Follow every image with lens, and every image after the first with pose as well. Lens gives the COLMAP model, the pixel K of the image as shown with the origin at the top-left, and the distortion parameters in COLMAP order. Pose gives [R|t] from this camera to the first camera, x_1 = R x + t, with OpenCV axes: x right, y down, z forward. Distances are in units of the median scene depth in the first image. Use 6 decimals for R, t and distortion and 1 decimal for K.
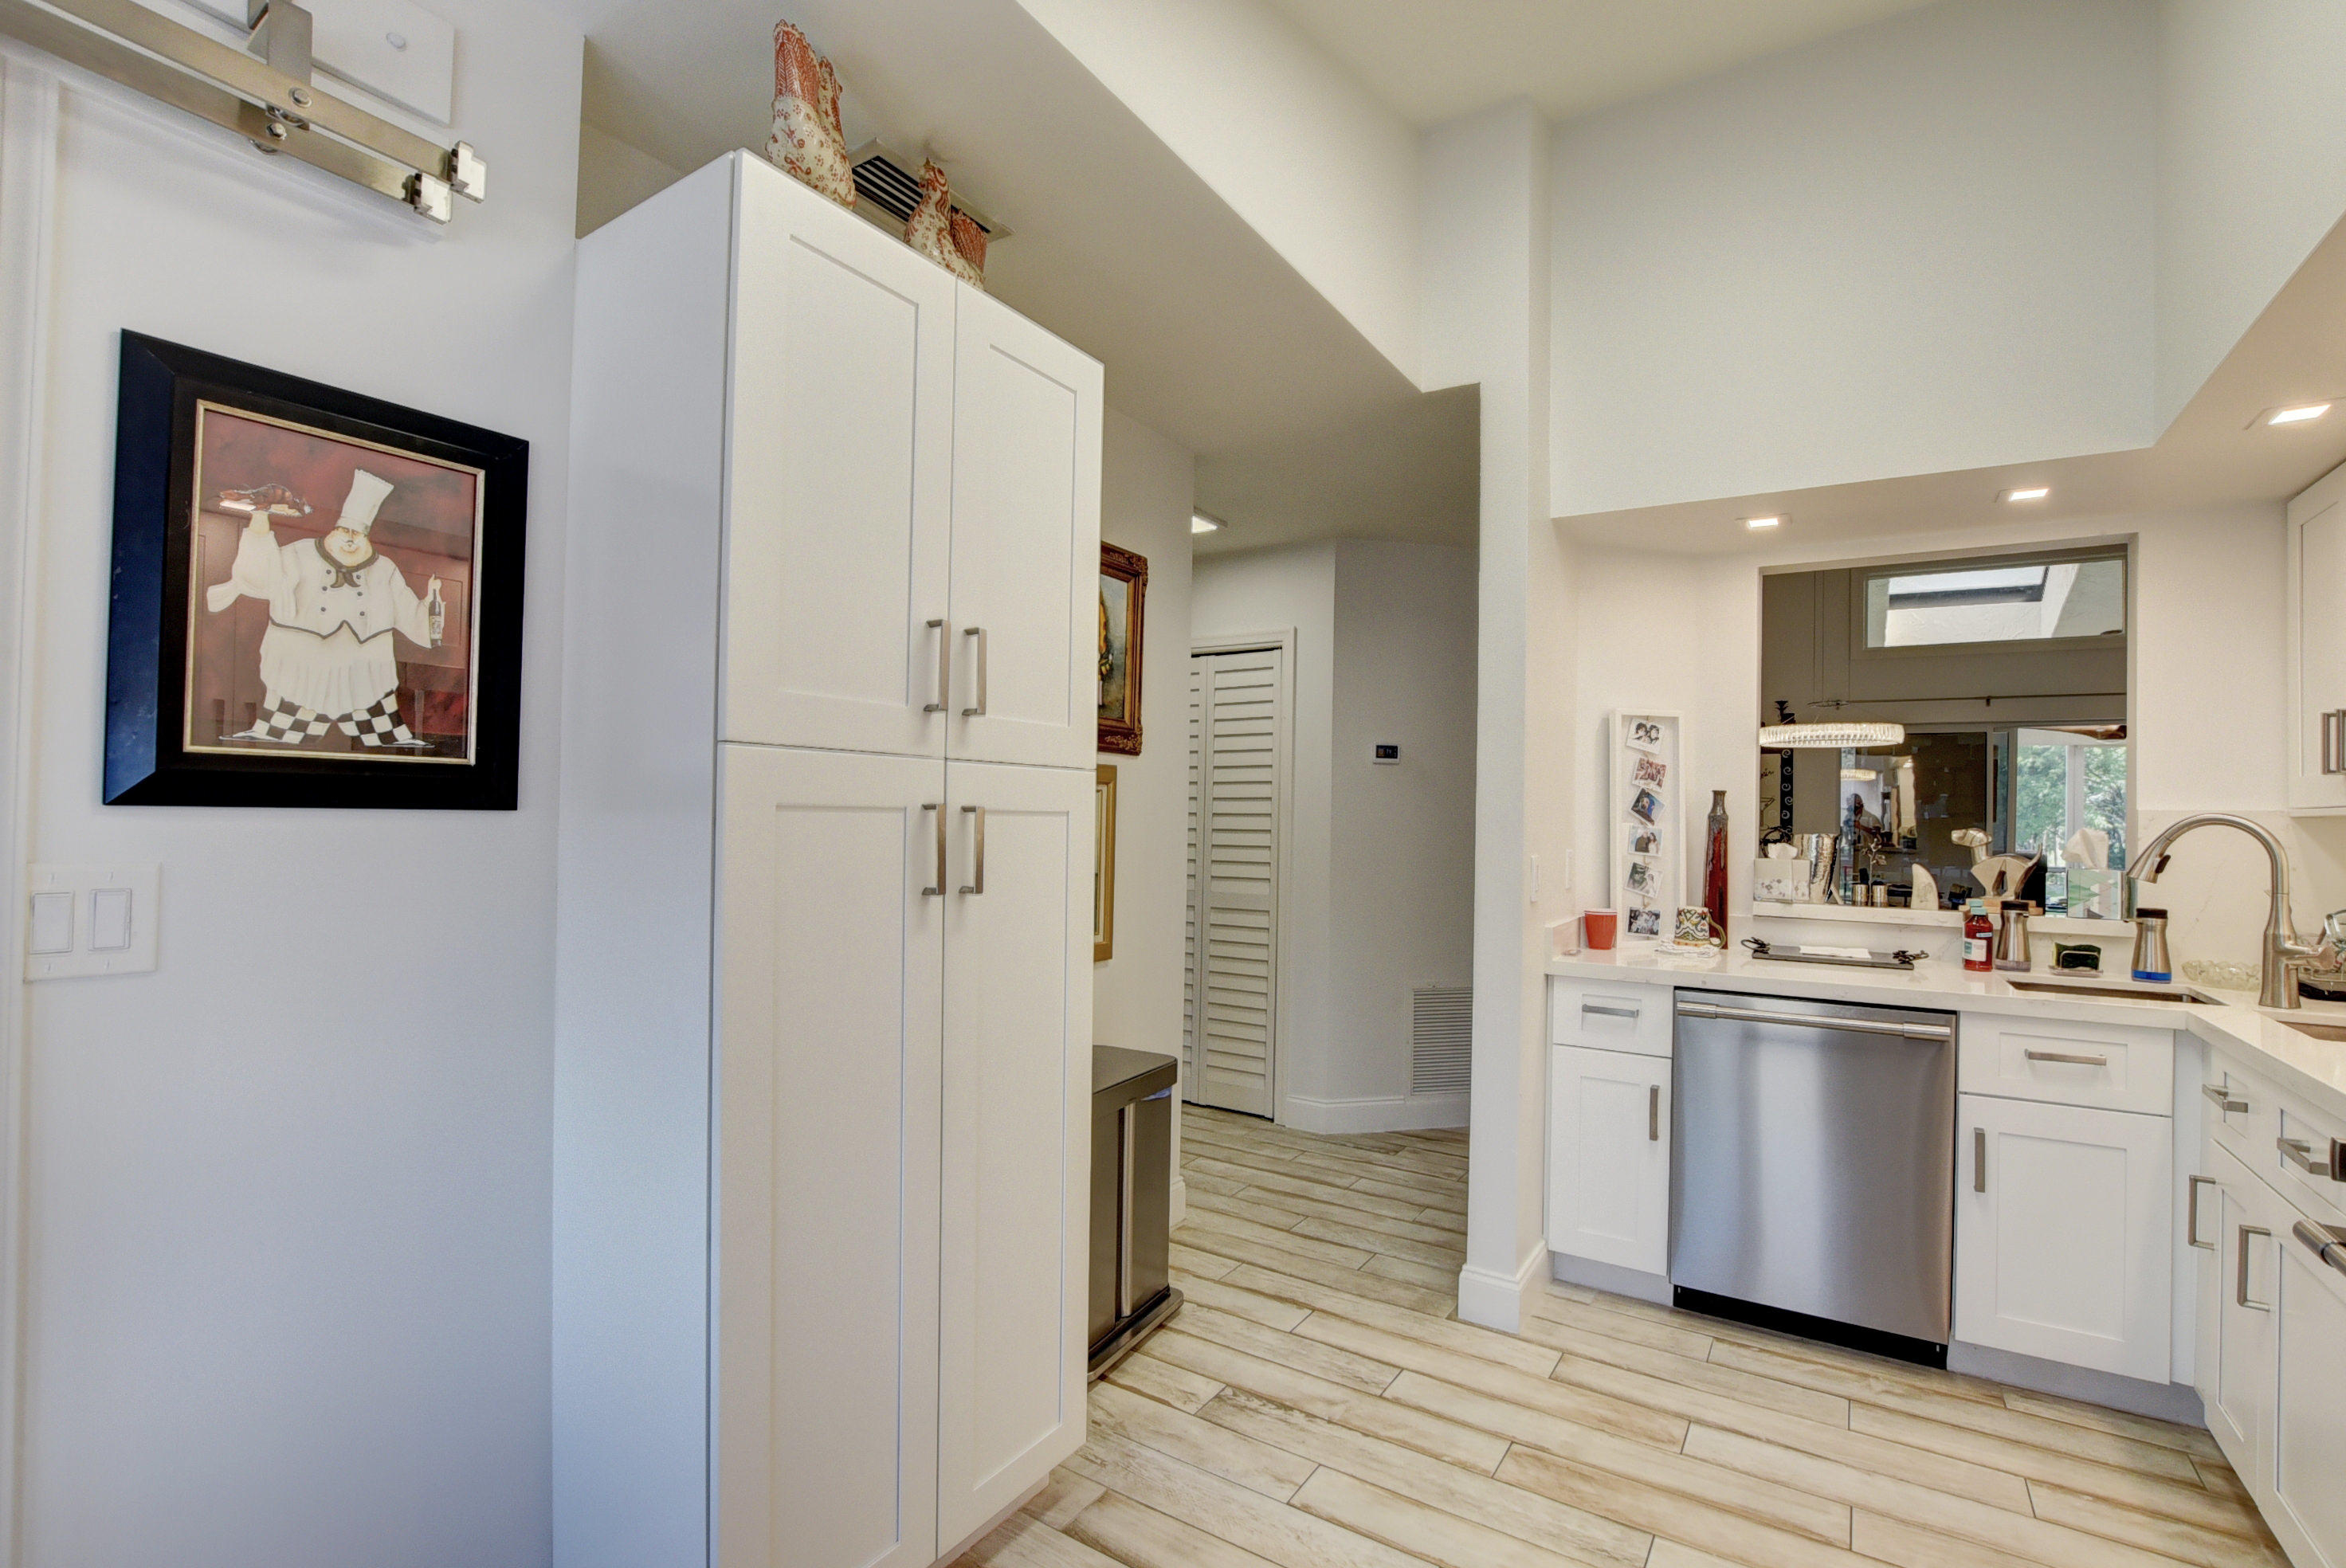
lens RADIAL K [[1044.9, 0, 1162.7], [0, 1044.9, 808.9], [0, 0, 1]] dist [-0.027093, 0.000102]
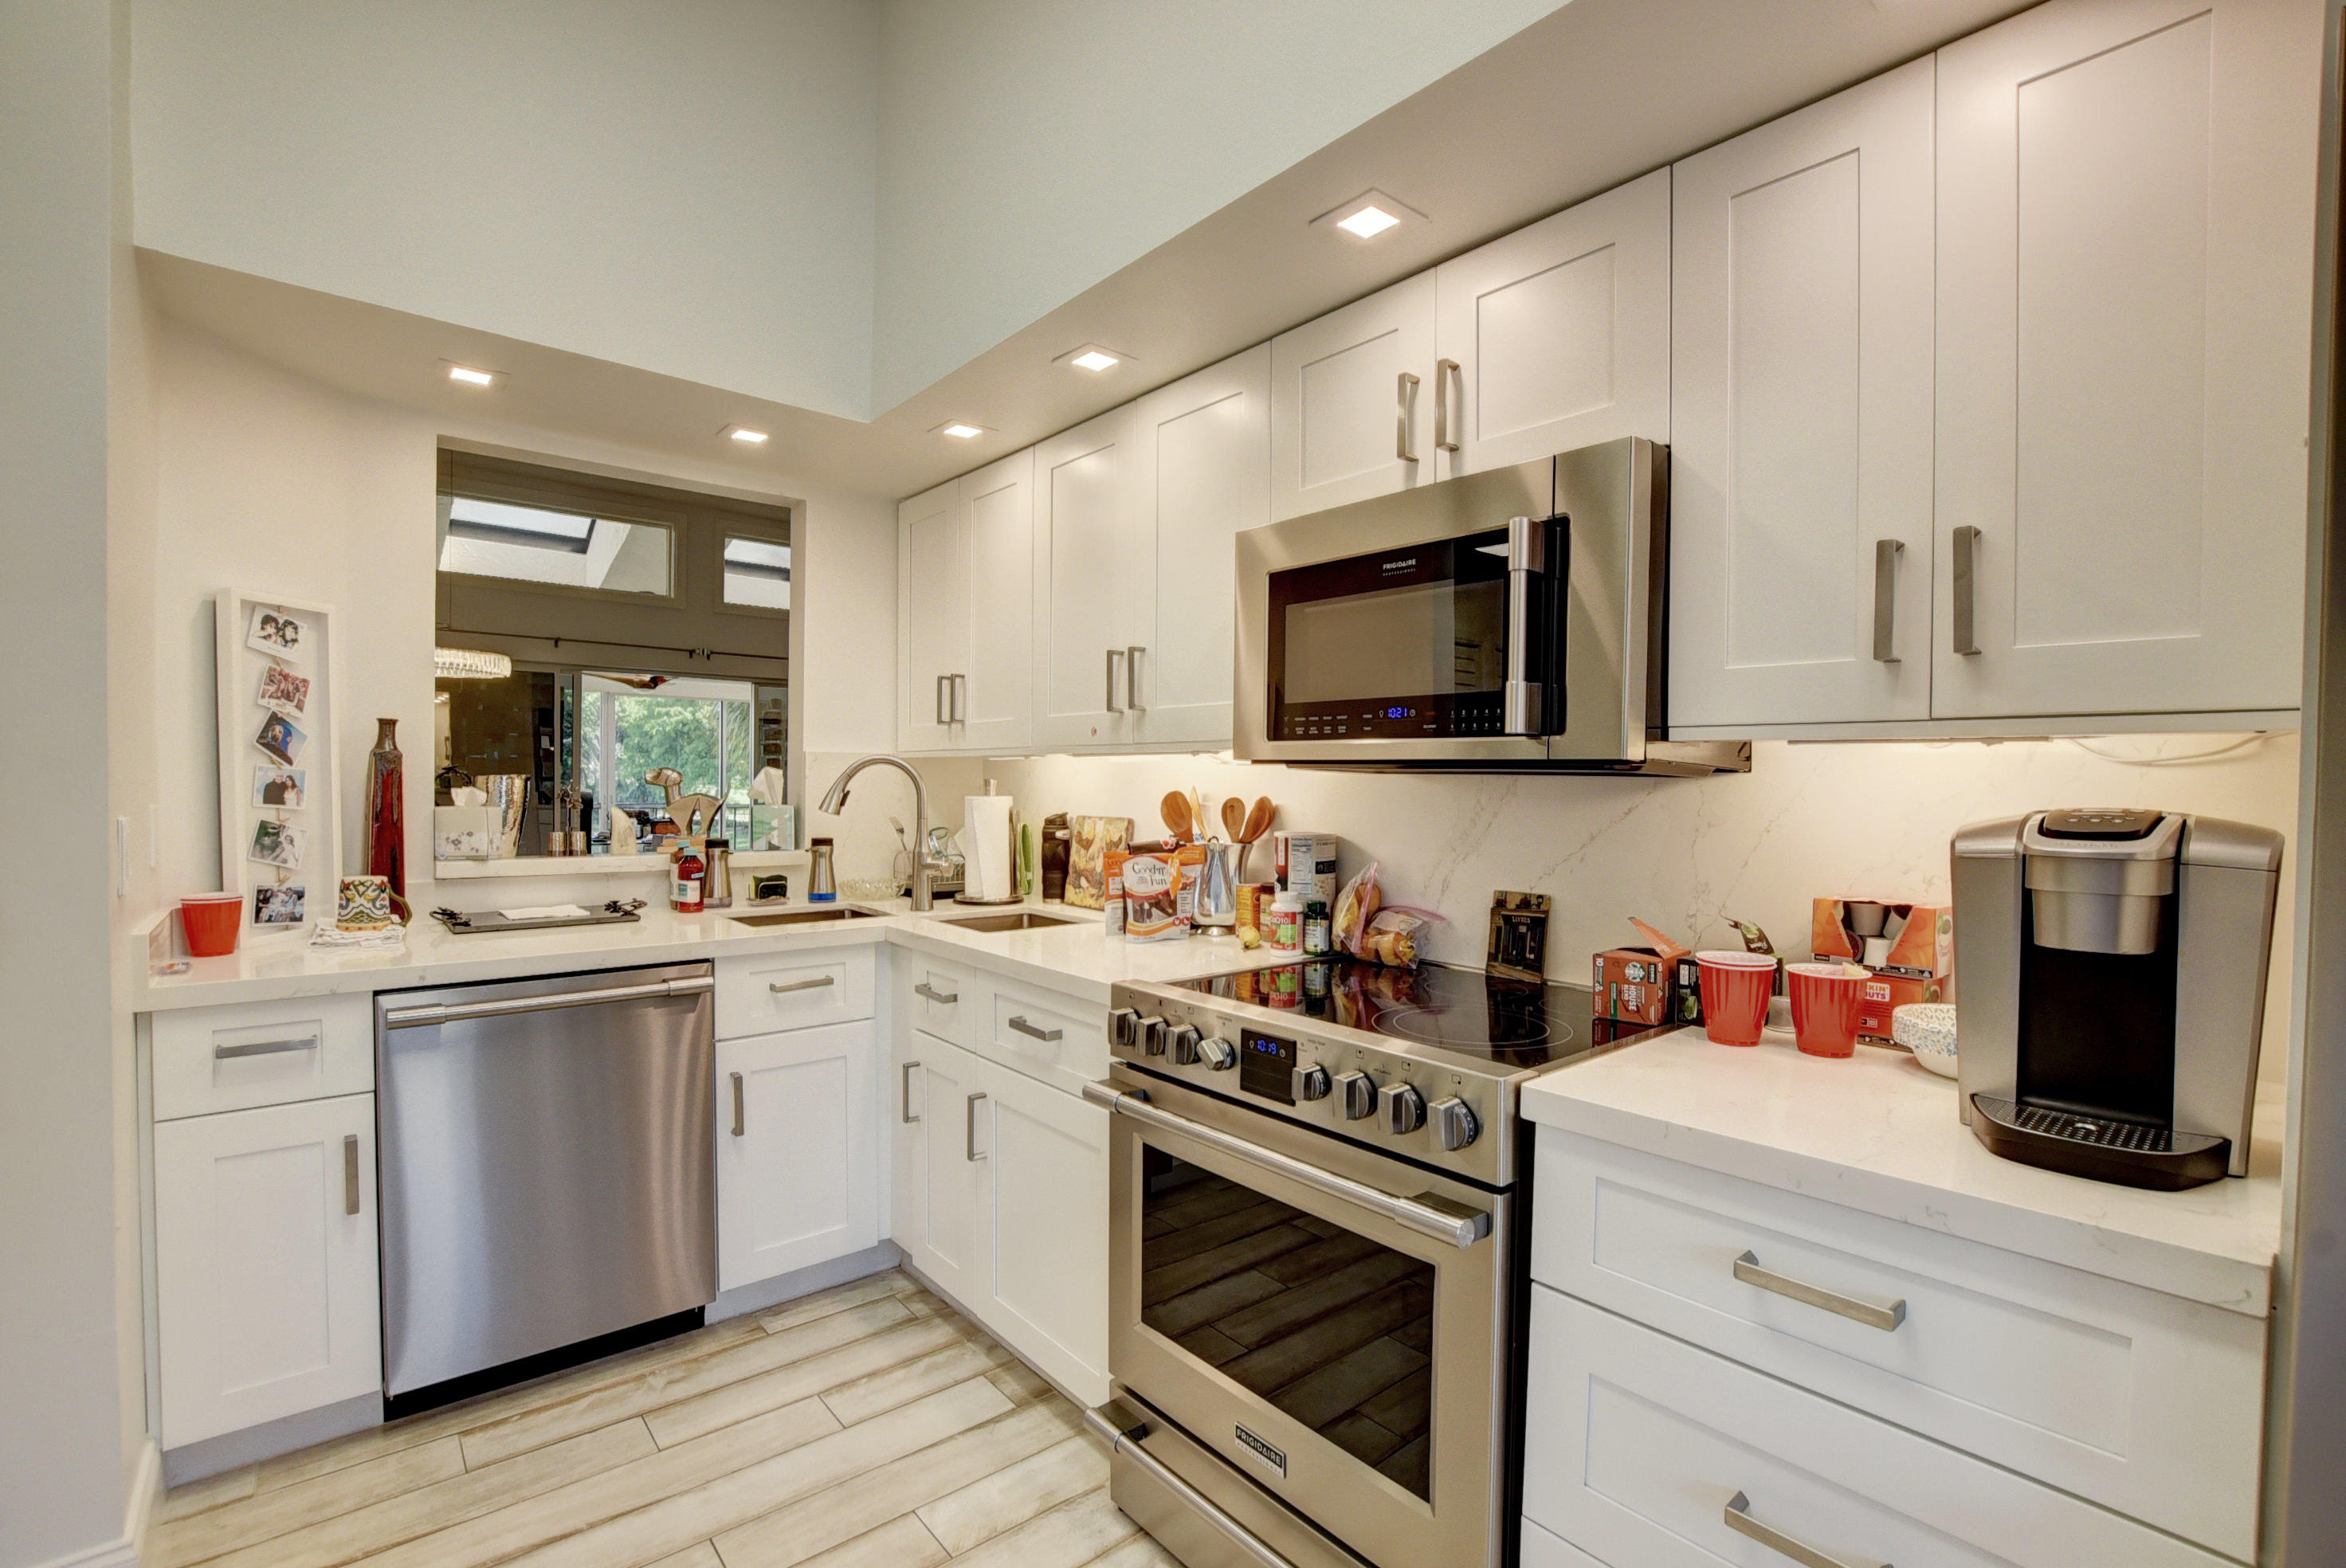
lens RADIAL K [[1033.9, 0, 1176.6], [0, 1033.9, 801.4], [0, 0, 1]] dist [-0.031260, 0.001342]
pose [[0.264848, -0.035508, 0.963636, -0.025792], [-0.014556, 0.999061, 0.040814, 0.004276], [-0.964180, -0.024836, 0.264083, 0.278674]]
